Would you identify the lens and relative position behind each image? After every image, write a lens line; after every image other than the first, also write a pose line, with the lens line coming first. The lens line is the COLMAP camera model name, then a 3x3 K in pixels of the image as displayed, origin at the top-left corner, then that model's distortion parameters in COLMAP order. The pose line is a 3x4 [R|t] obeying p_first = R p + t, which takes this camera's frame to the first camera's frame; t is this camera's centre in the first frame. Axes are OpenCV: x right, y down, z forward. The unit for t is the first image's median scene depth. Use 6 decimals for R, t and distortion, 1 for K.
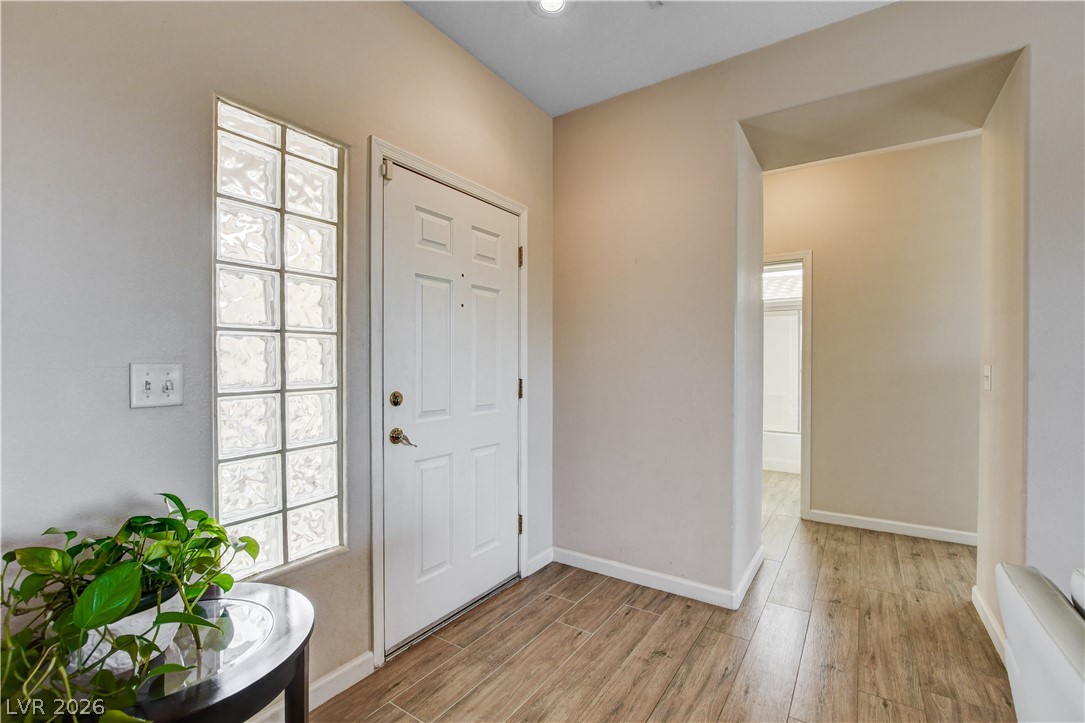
lens RADIAL K [[473.3, 0, 538.4], [0, 473.3, 370.0], [0, 0, 1]] dist [-0.014492, 0.000757]
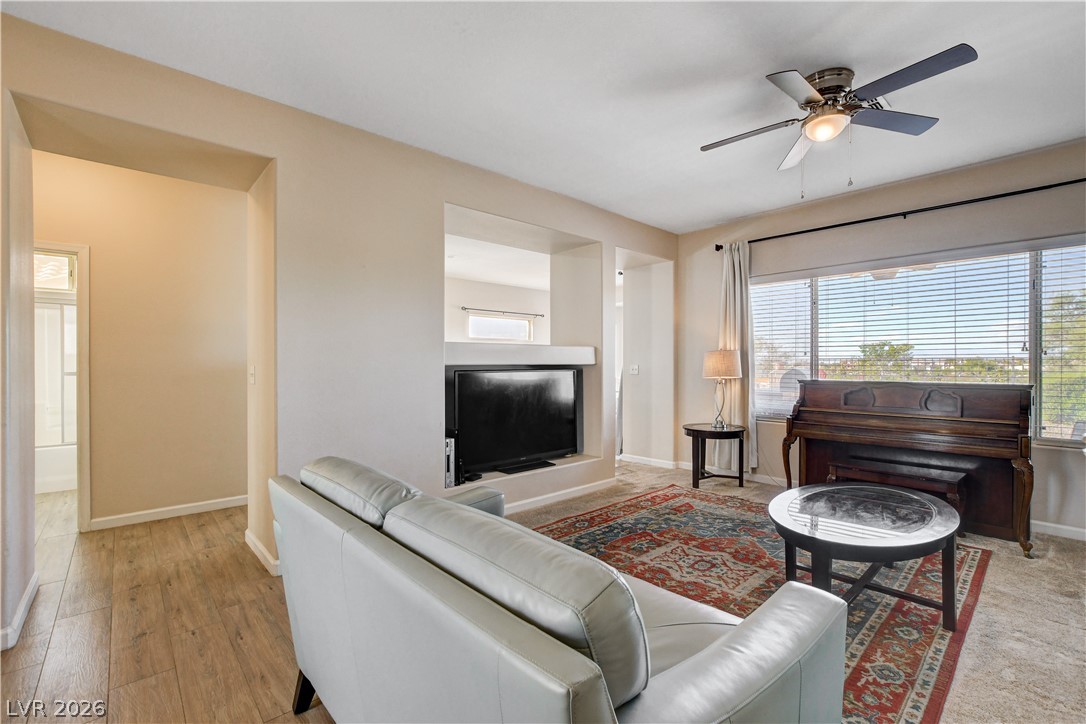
lens RADIAL K [[473.7, 0, 540.6], [0, 473.7, 367.0], [0, 0, 1]] dist [-0.014492, 0.000757]
pose [[0.240103, -0.001297, 0.970746, -0.149576], [0.007435, 0.999972, -0.000503, 0.000559], [-0.970719, 0.007339, 0.240106, -0.129170]]
